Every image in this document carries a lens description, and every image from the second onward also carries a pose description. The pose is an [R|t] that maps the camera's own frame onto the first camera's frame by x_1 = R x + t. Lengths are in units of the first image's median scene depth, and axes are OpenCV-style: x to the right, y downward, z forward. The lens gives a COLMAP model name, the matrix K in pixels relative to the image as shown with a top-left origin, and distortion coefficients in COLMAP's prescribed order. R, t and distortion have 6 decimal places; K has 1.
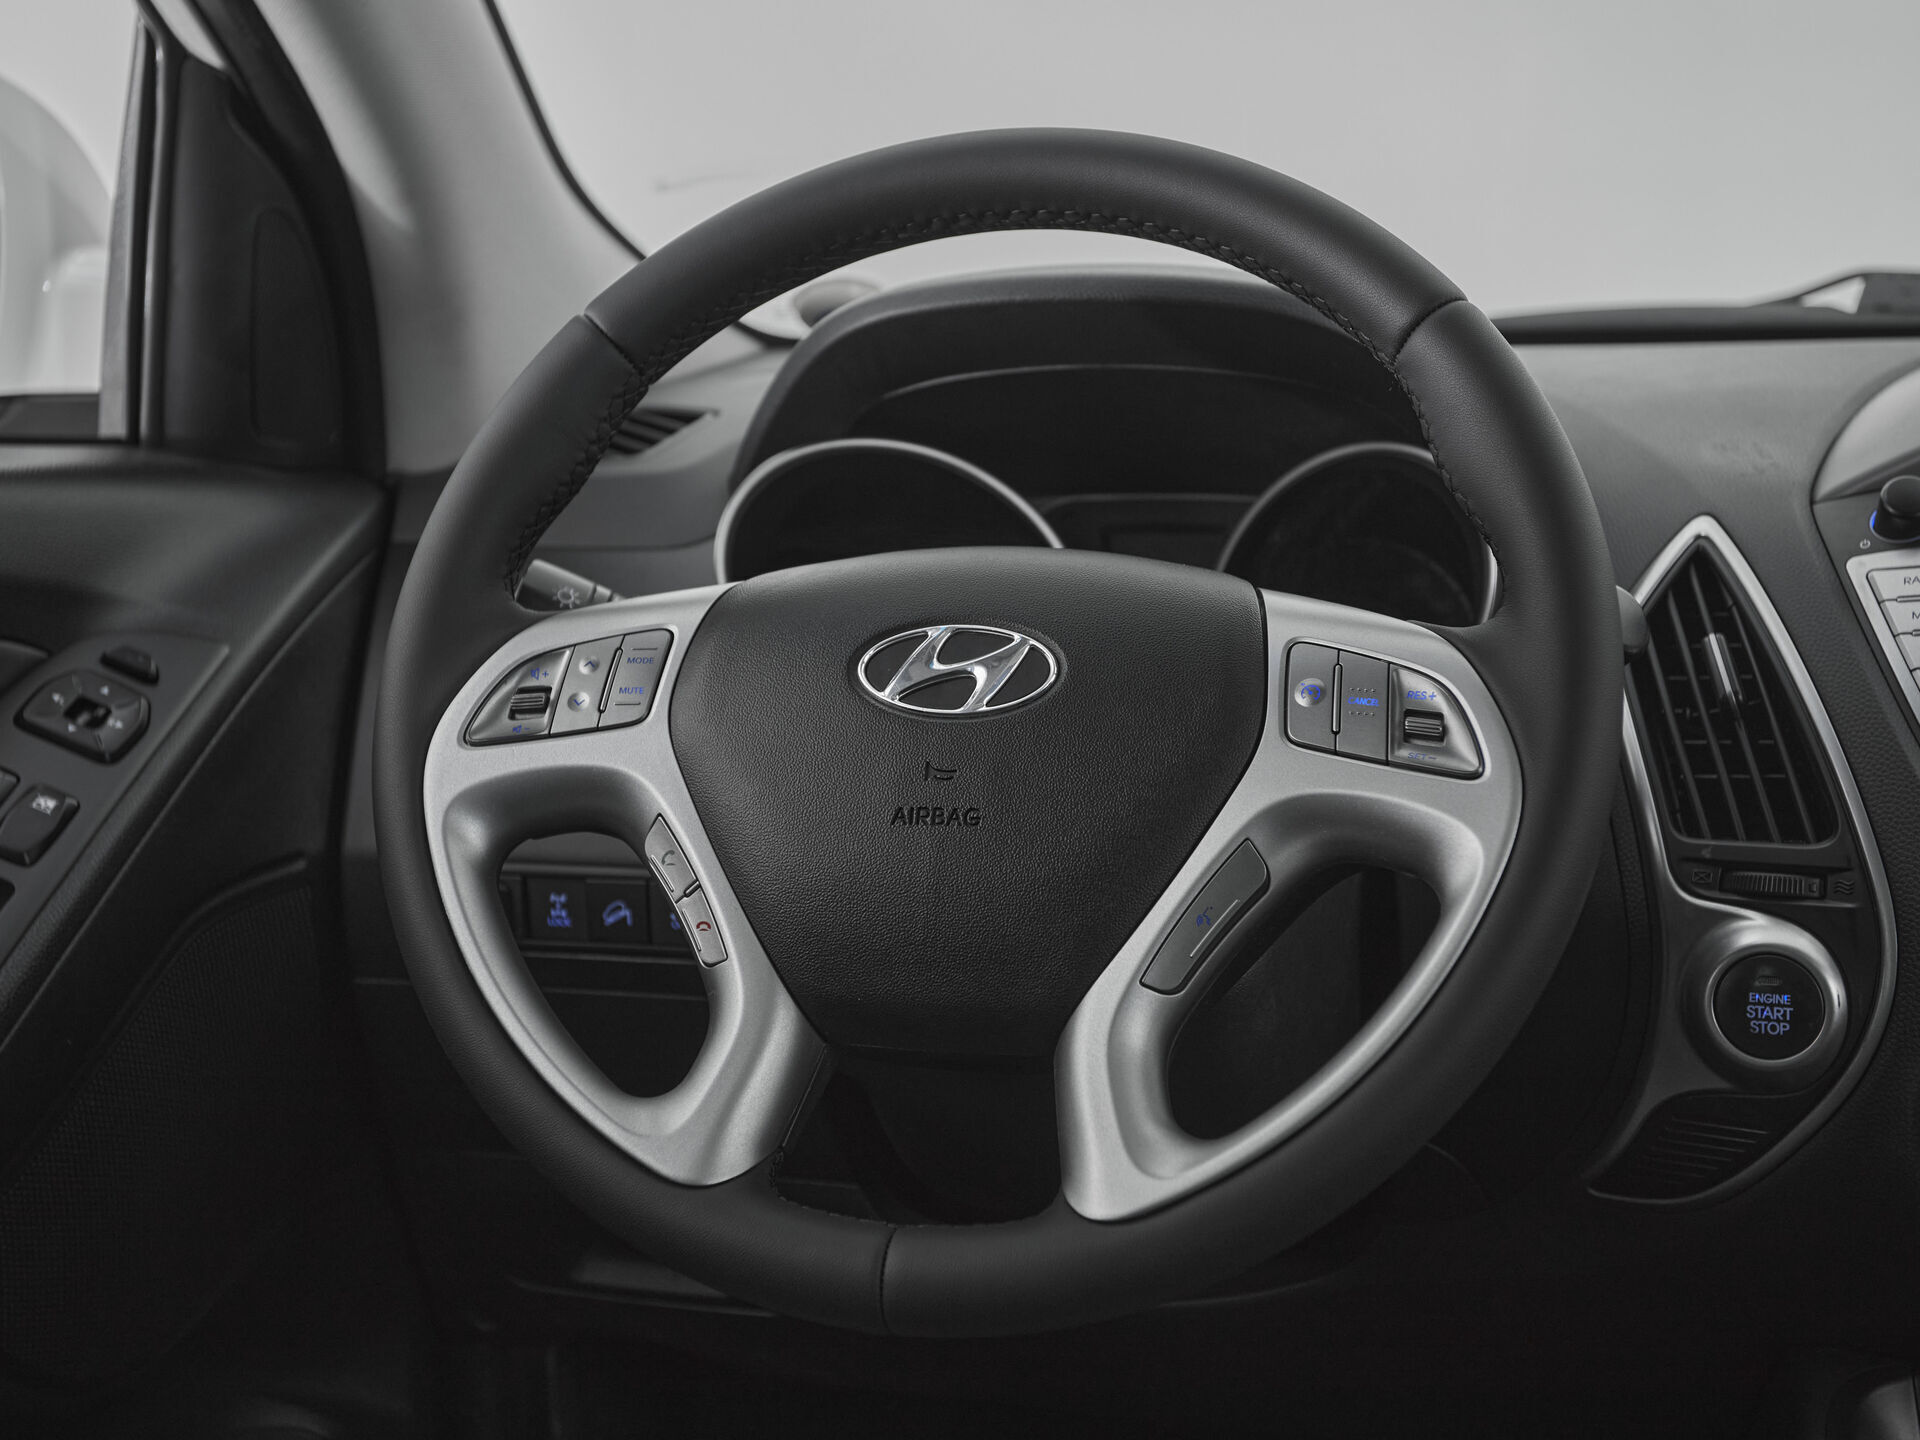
lens RADIAL K [[2382.3, 0, 960.0], [0, 2382.3, 720.0], [0, 0, 1]] dist [0.021871, 0.038890]
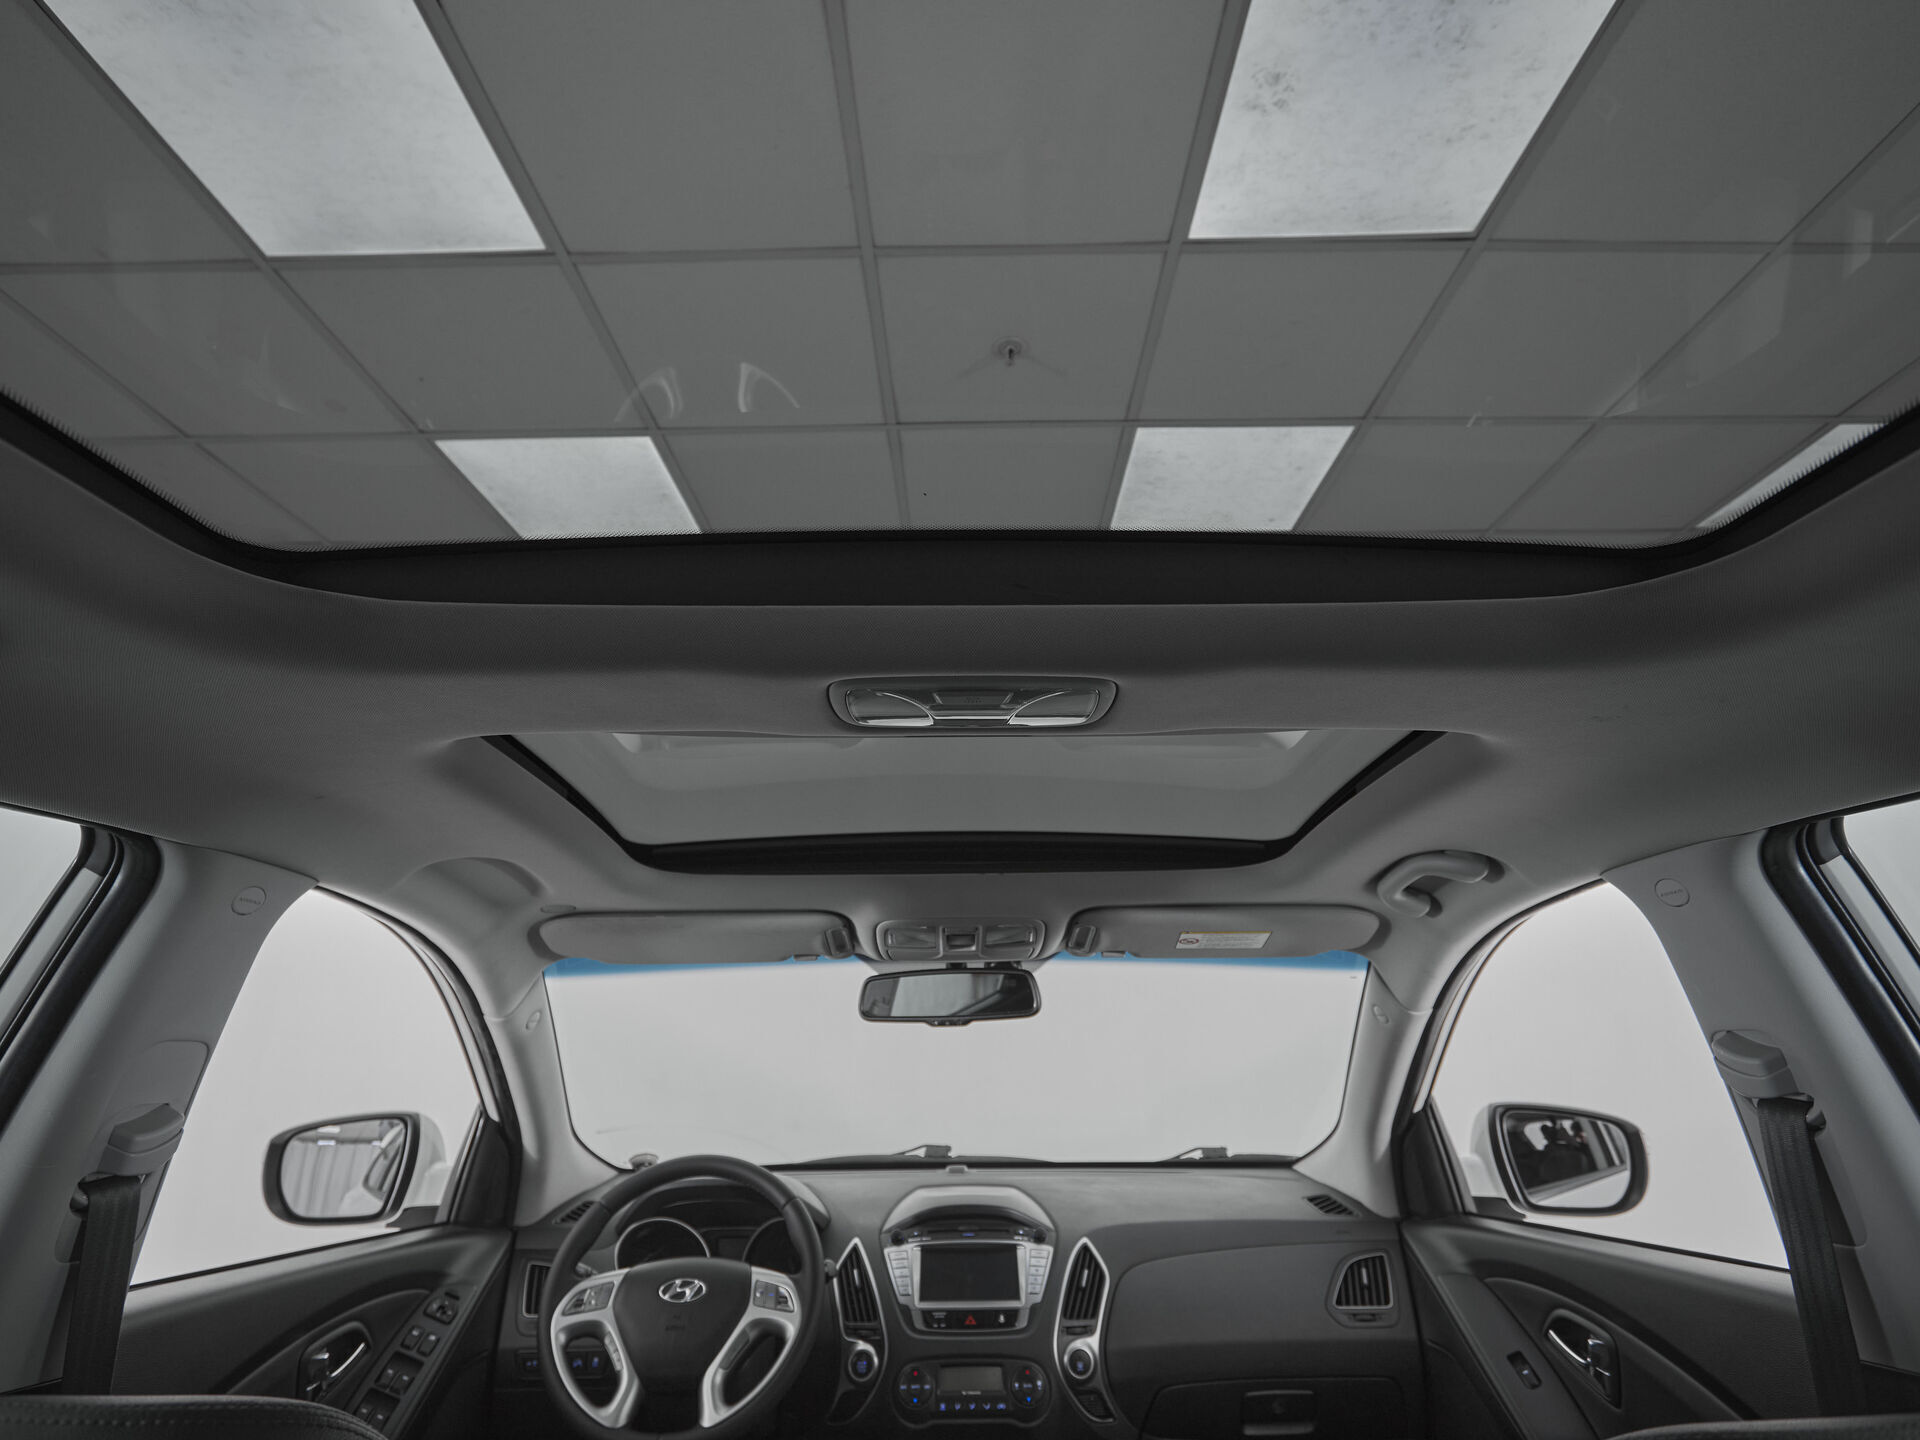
lens RADIAL K [[1022.2, 0, 960.0], [0, 1022.2, 720.0], [0, 0, 1]] dist [-0.006589, -0.001621]
pose [[0.961051, 0.090459, 0.261149, -0.093608], [0.042017, 0.886111, -0.461565, -0.062321], [-0.273160, 0.454560, 0.847796, -1.224319]]
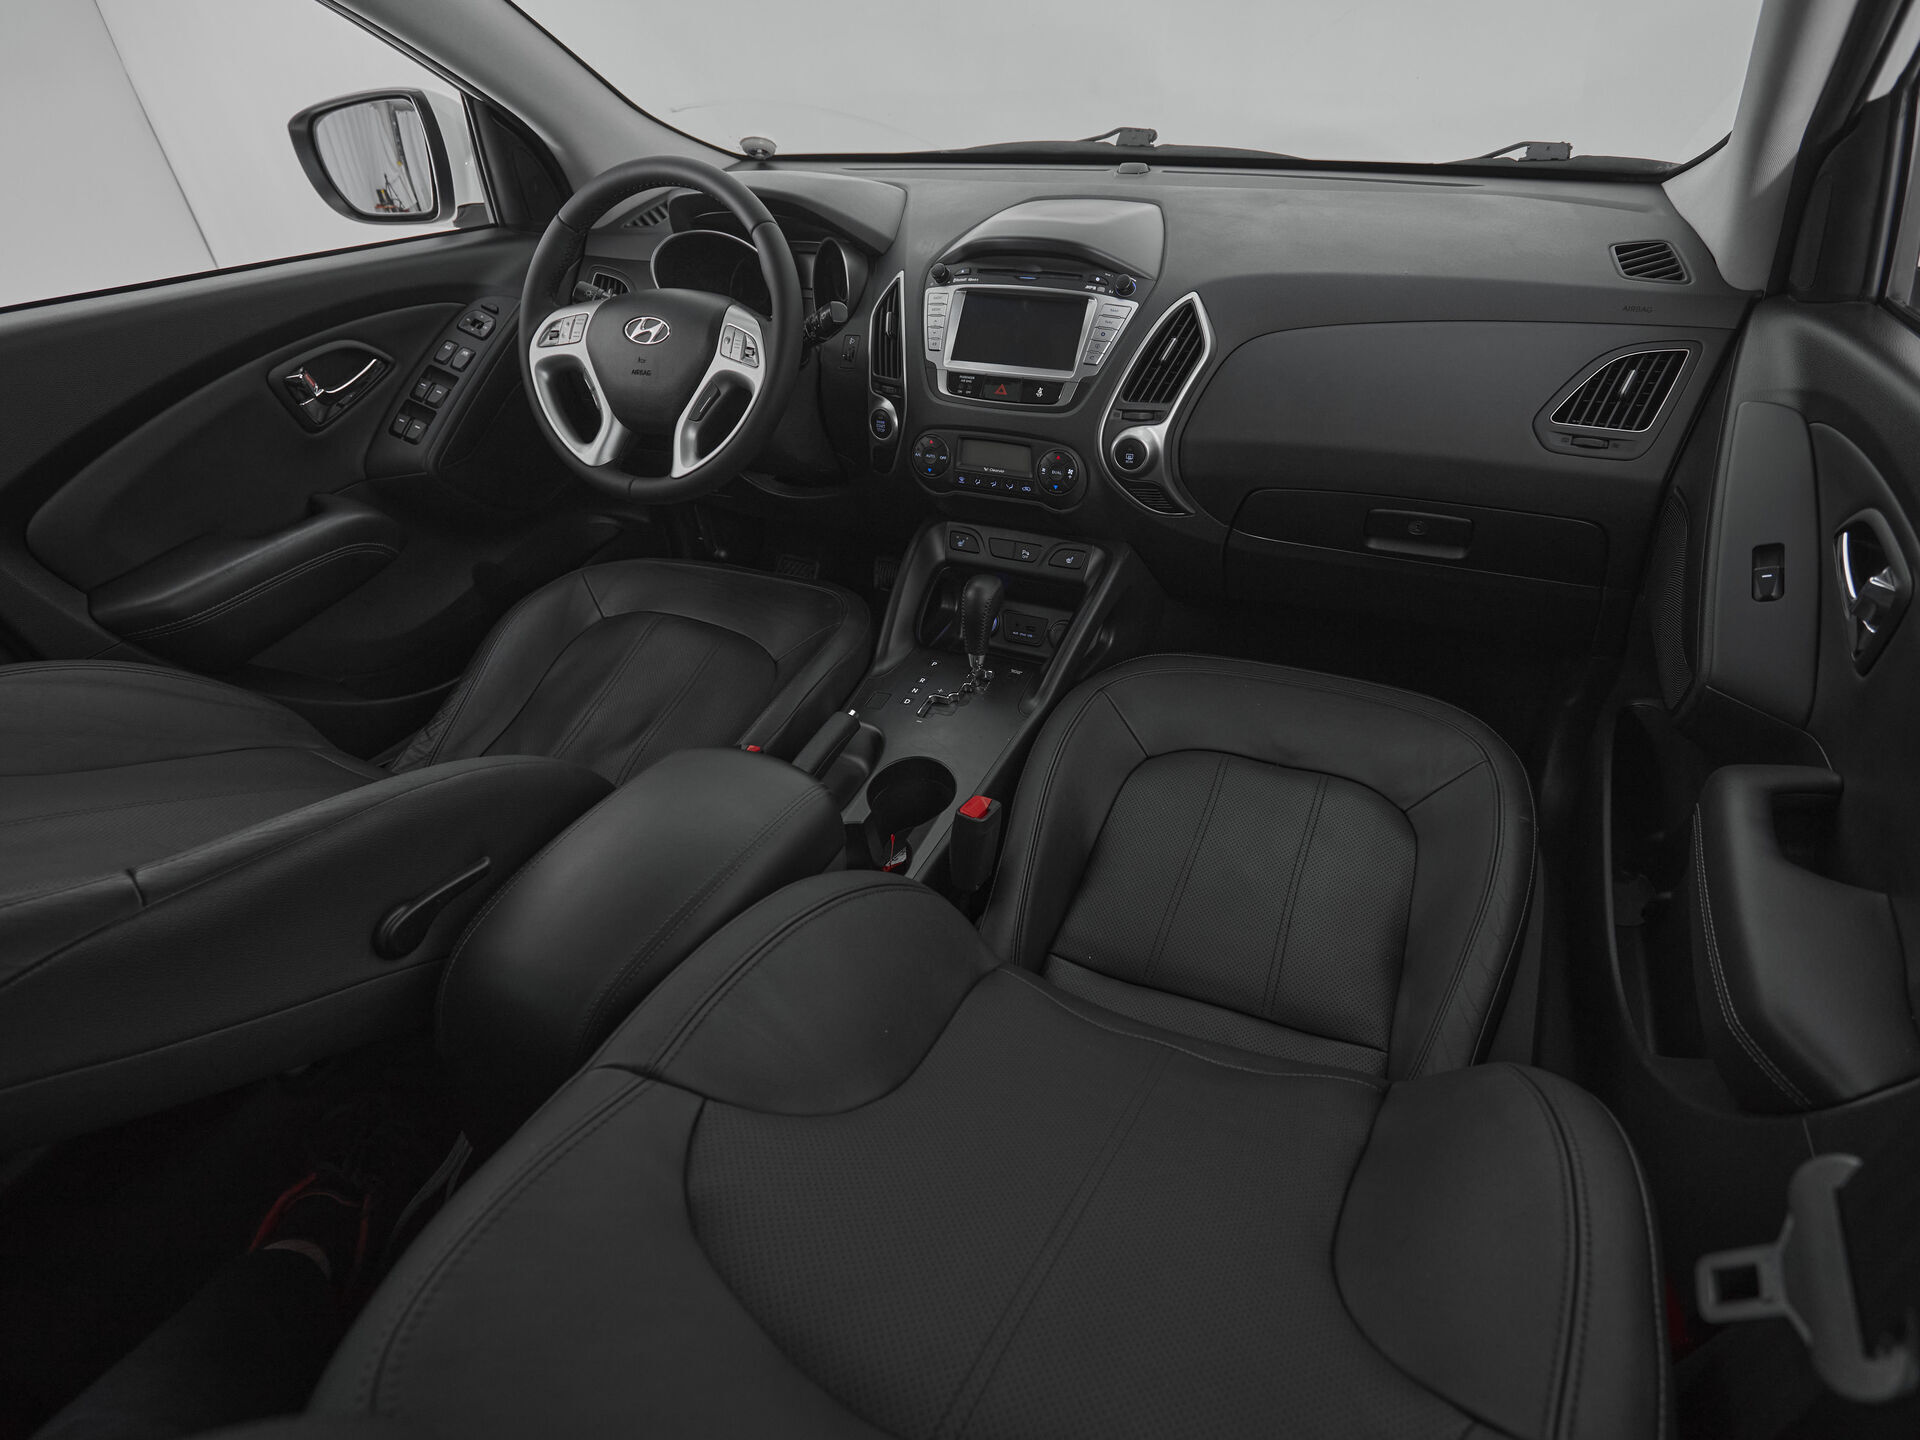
lens RADIAL K [[1017.5, 0, 1015.6], [0, 1017.5, 722.6], [0, 0, 1]] dist [-0.000420, 0.000637]
pose [[0.991817, 0.057063, -0.114203, 0.760835], [-0.000024, 0.894633, 0.446802, -0.177150], [0.127666, -0.443143, 0.887314, -0.608799]]
